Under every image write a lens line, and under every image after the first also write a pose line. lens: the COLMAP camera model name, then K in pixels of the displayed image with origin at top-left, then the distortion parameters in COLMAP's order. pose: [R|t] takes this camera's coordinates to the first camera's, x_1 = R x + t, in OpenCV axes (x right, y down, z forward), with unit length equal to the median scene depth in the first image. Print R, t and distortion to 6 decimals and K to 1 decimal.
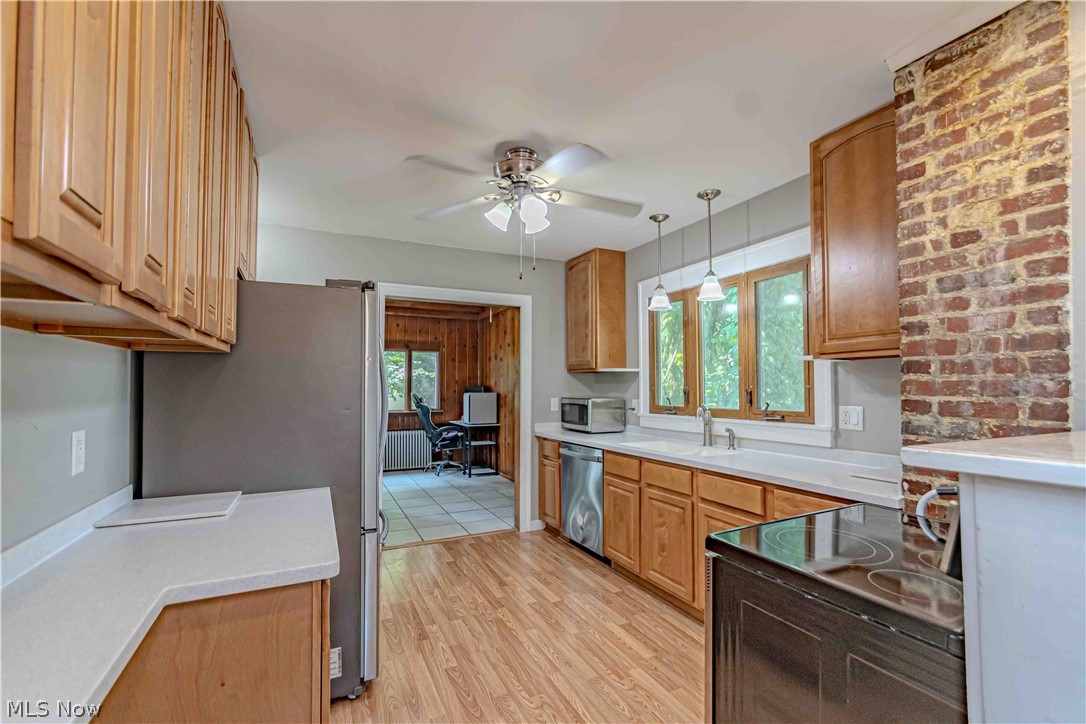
lens RADIAL K [[478.5, 0, 544.2], [0, 478.5, 366.1], [0, 0, 1]] dist [0.001195, 0.000130]
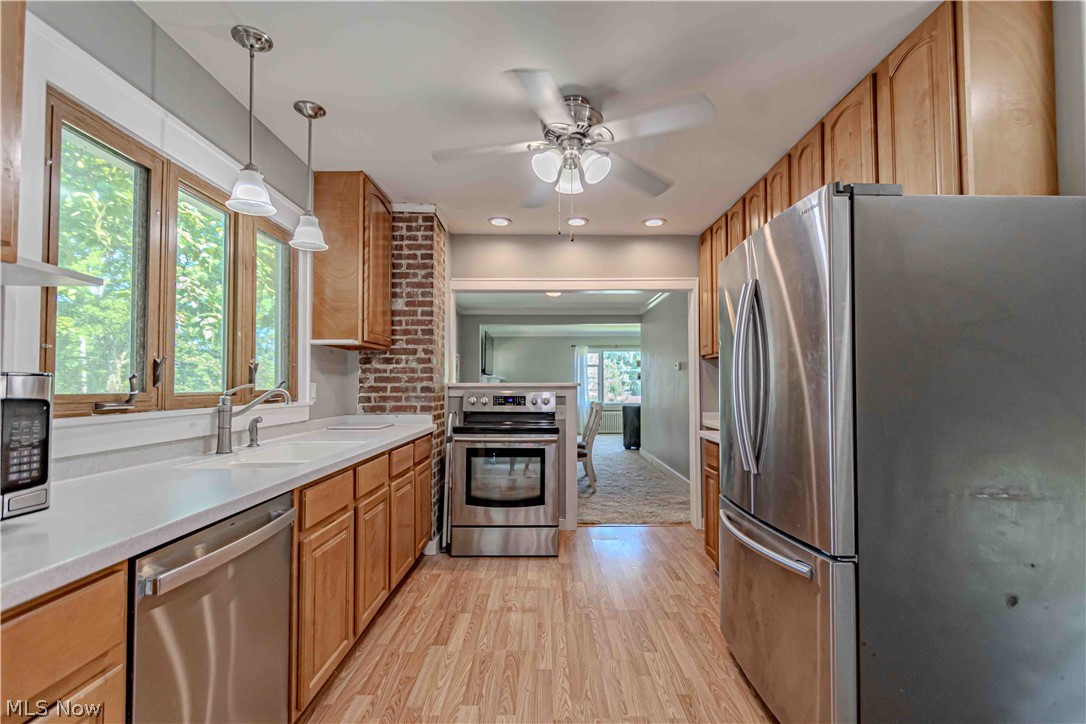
lens RADIAL K [[478.5, 0, 546.2], [0, 478.5, 366.3], [0, 0, 1]] dist [0.001195, 0.000130]
pose [[-0.895626, 0.014458, 0.444573, -0.367436], [-0.016976, 0.997632, -0.066643, 0.106578], [-0.444484, -0.067235, -0.893260, 1.658973]]
